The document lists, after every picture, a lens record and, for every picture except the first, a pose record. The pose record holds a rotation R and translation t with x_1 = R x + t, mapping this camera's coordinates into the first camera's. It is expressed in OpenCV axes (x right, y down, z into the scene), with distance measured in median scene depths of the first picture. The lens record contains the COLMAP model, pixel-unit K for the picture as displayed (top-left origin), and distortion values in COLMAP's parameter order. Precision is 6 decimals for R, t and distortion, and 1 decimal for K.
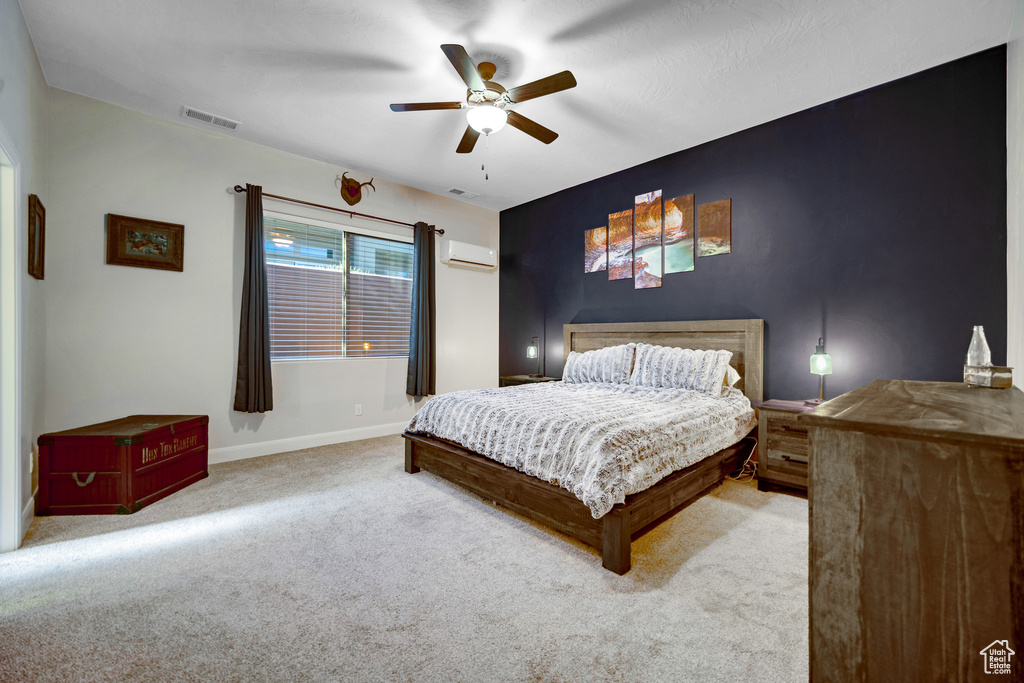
lens RADIAL K [[417.8, 0, 513.4], [0, 417.8, 337.4], [0, 0, 1]] dist [-0.000632, -0.000282]
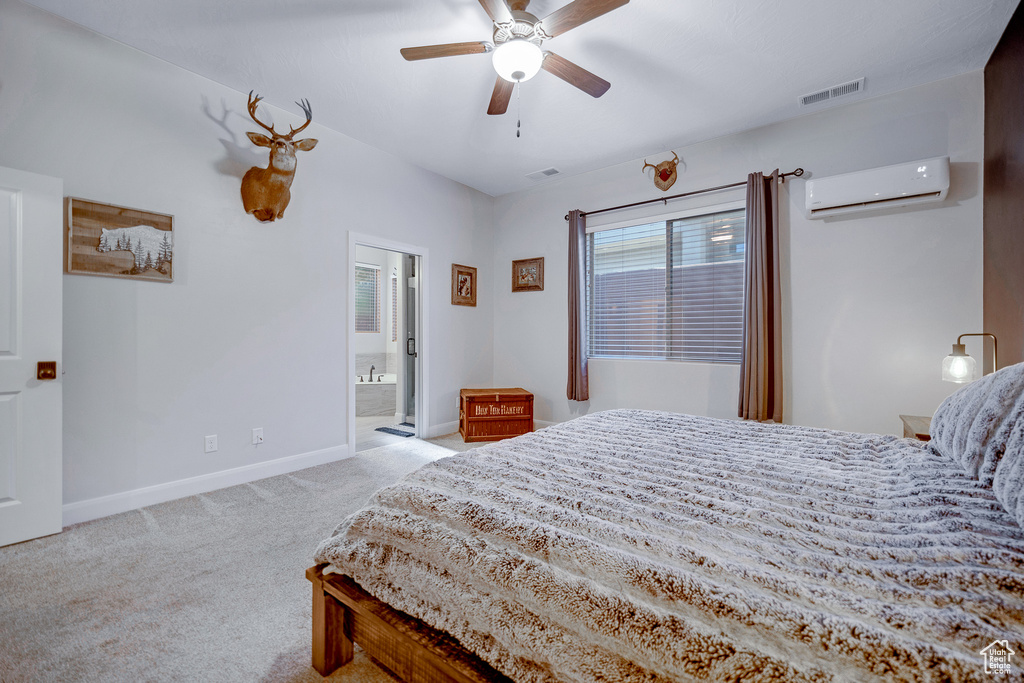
lens RADIAL K [[417.8, 0, 516.6], [0, 417.8, 337.8], [0, 0, 1]] dist [-0.000632, -0.000282]
pose [[0.159555, -0.000471, -0.987189, 0.452305], [-0.001969, 0.999998, -0.000795, 0.002005], [0.987187, 0.002070, 0.159554, 0.544979]]
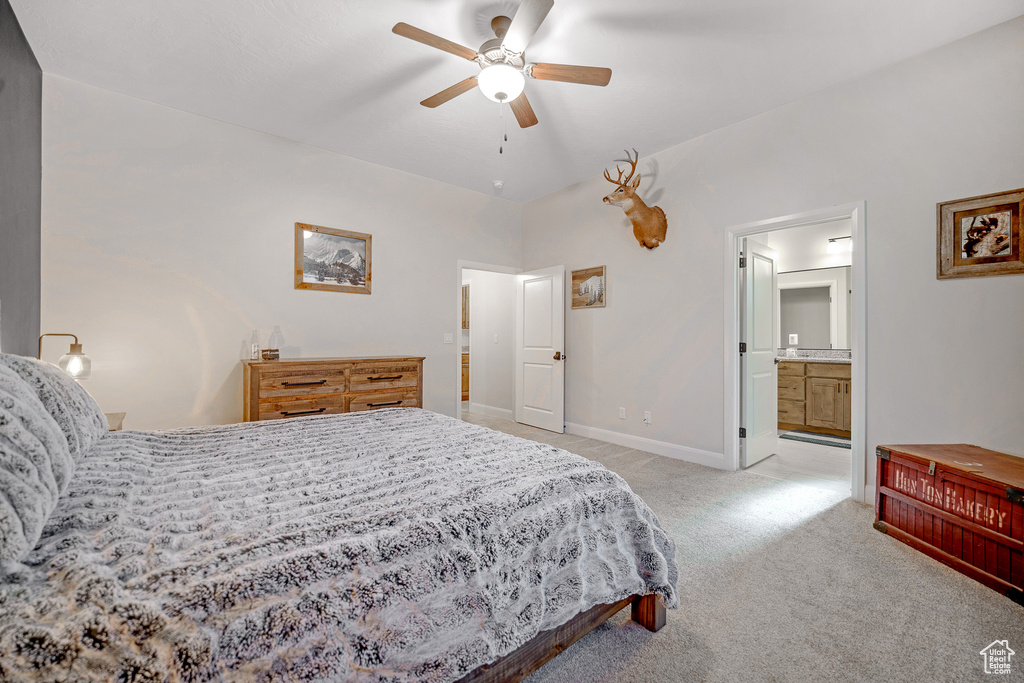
lens RADIAL K [[417.8, 0, 516.4], [0, 417.8, 339.5], [0, 0, 1]] dist [-0.000632, -0.000282]
pose [[-0.998200, -0.006737, 0.059595, -0.092558], [-0.006887, 0.999974, -0.002328, 0.002883], [-0.059577, -0.002734, -0.998220, 1.160322]]
